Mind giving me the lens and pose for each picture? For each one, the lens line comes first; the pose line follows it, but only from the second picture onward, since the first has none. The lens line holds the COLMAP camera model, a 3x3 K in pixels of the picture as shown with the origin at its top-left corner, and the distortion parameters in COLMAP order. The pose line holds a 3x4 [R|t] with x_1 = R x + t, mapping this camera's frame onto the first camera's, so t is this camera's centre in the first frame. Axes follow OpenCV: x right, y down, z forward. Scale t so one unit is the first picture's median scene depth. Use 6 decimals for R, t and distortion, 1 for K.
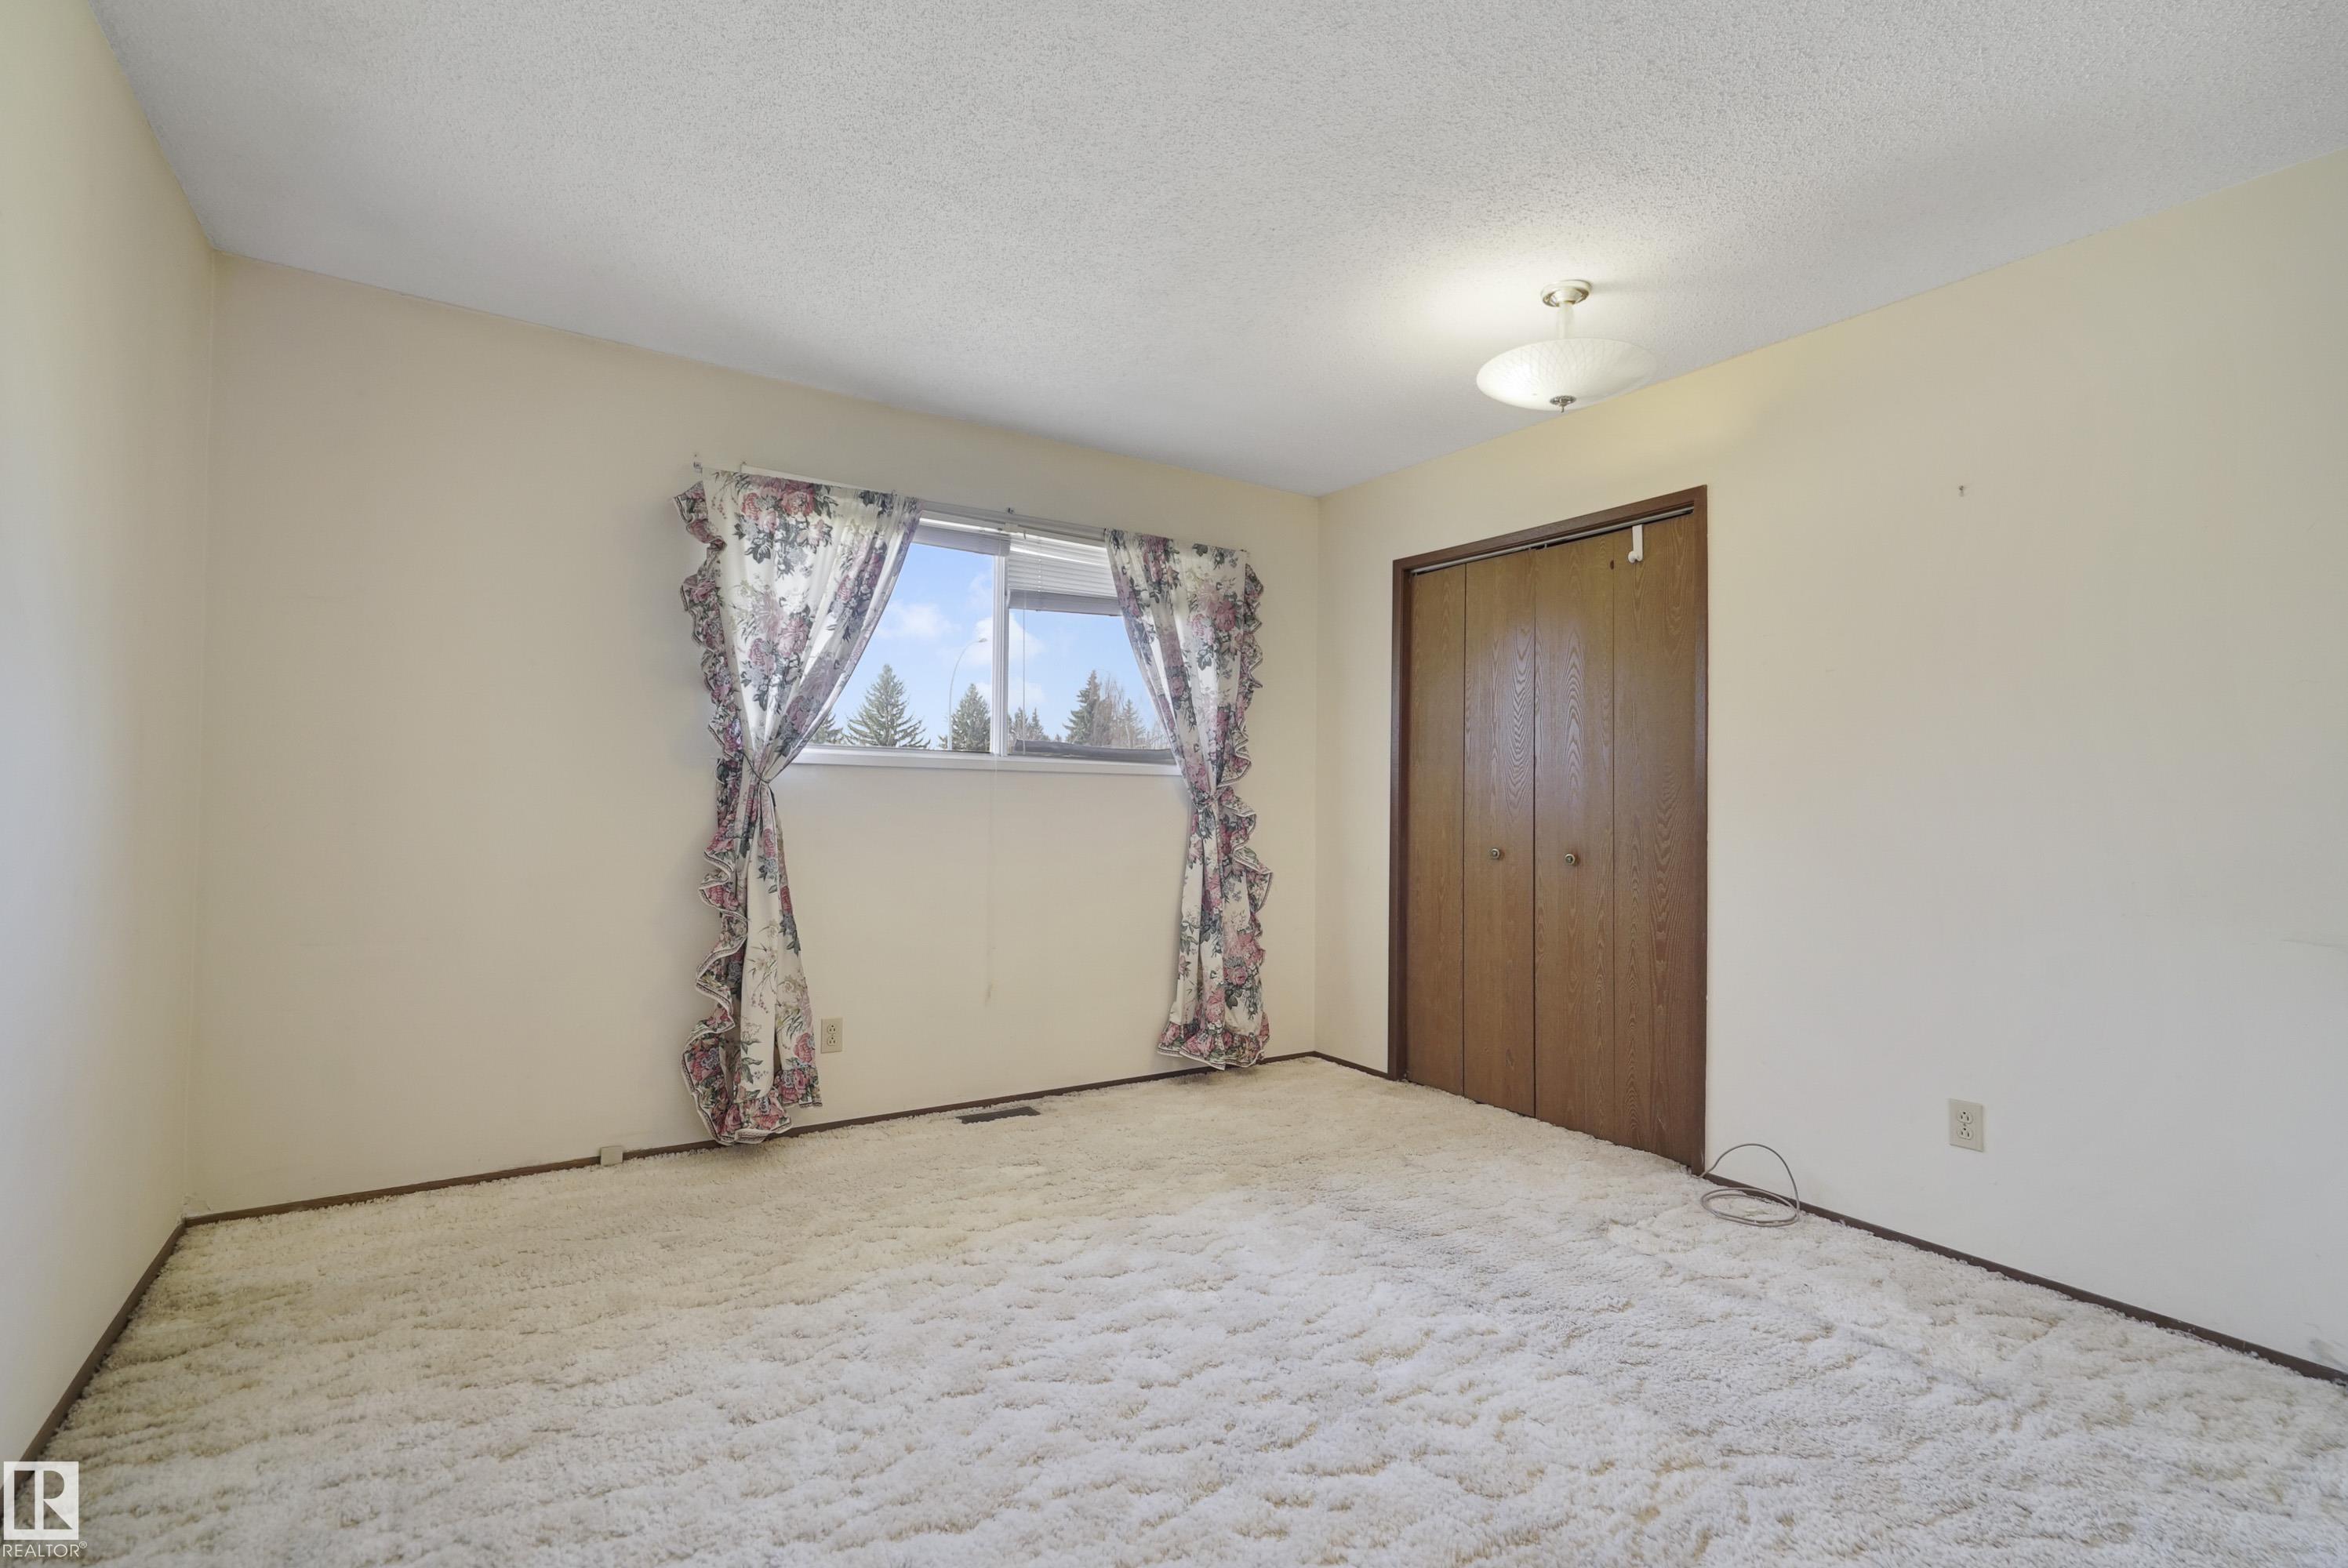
lens RADIAL K [[1058.6, 0, 1165.4], [0, 1058.6, 794.9], [0, 0, 1]] dist [0.001491, 0.000564]
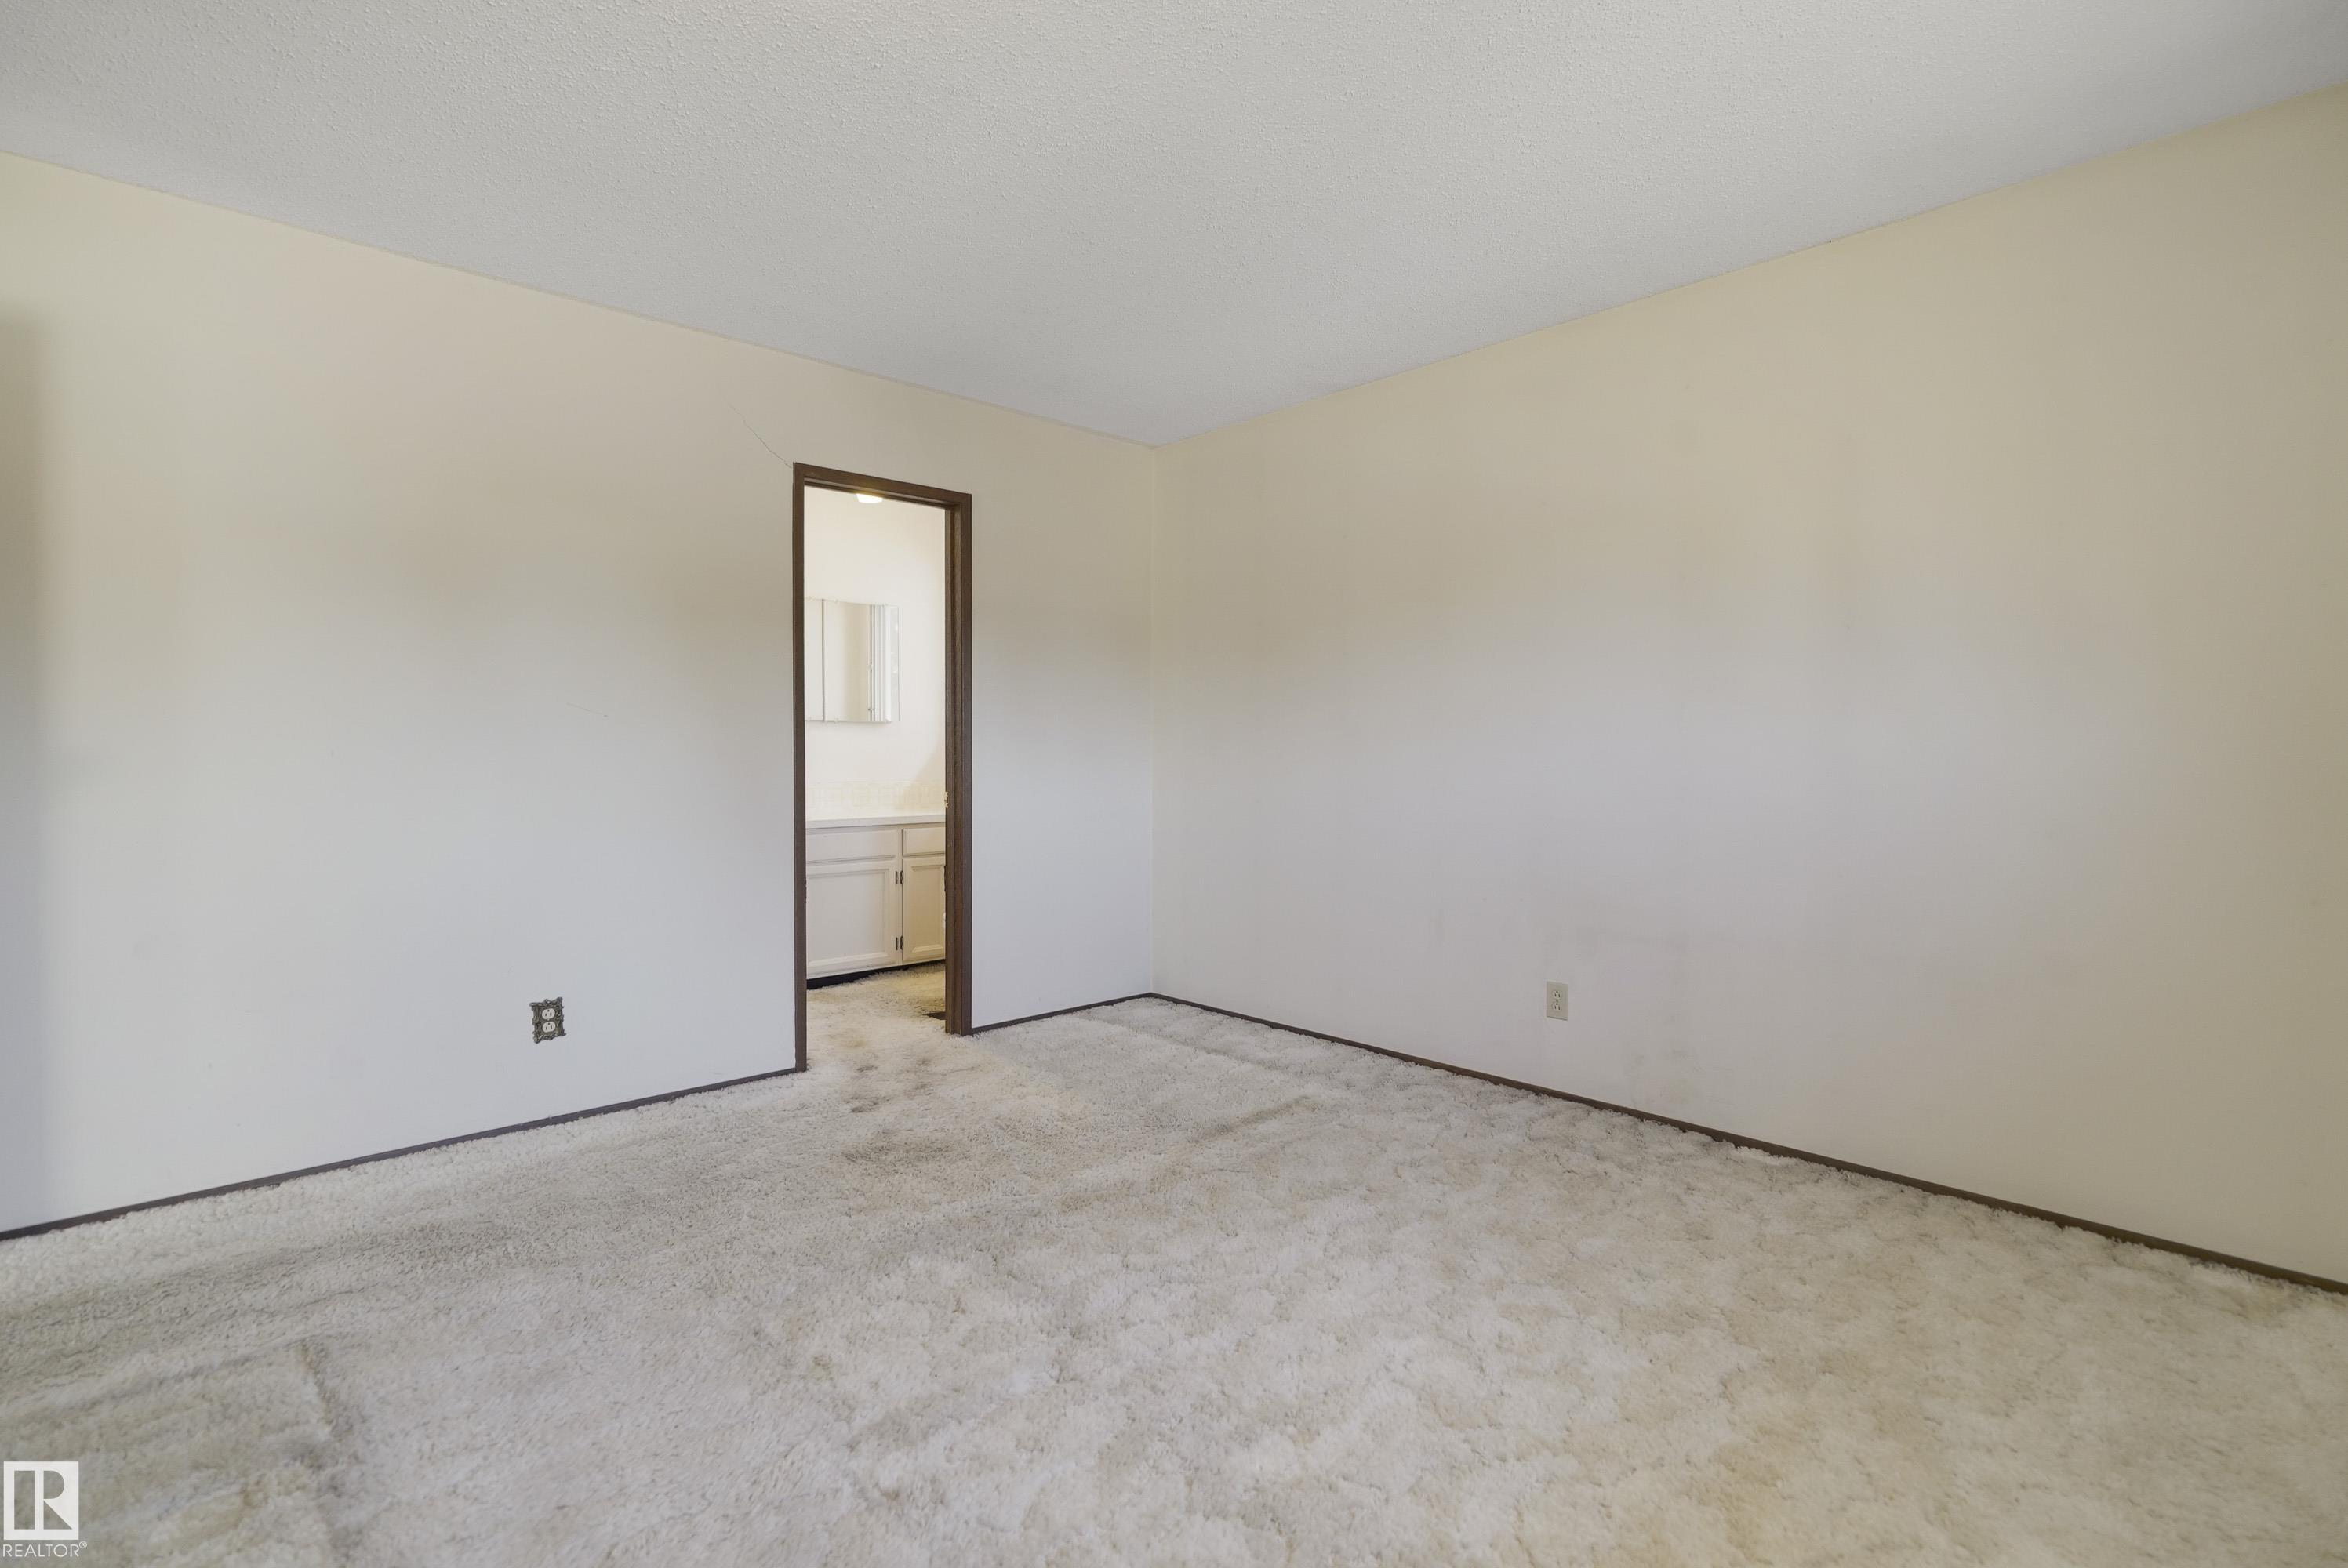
lens RADIAL K [[1046.7, 0, 1108.5], [0, 1046.7, 781.5], [0, 0, 1]] dist [0.000180, 0.000111]
pose [[-0.992741, -0.012869, -0.119581, 0.161268], [-0.014269, 0.999839, 0.010856, 0.015245], [0.119422, 0.012484, -0.992765, 1.144633]]
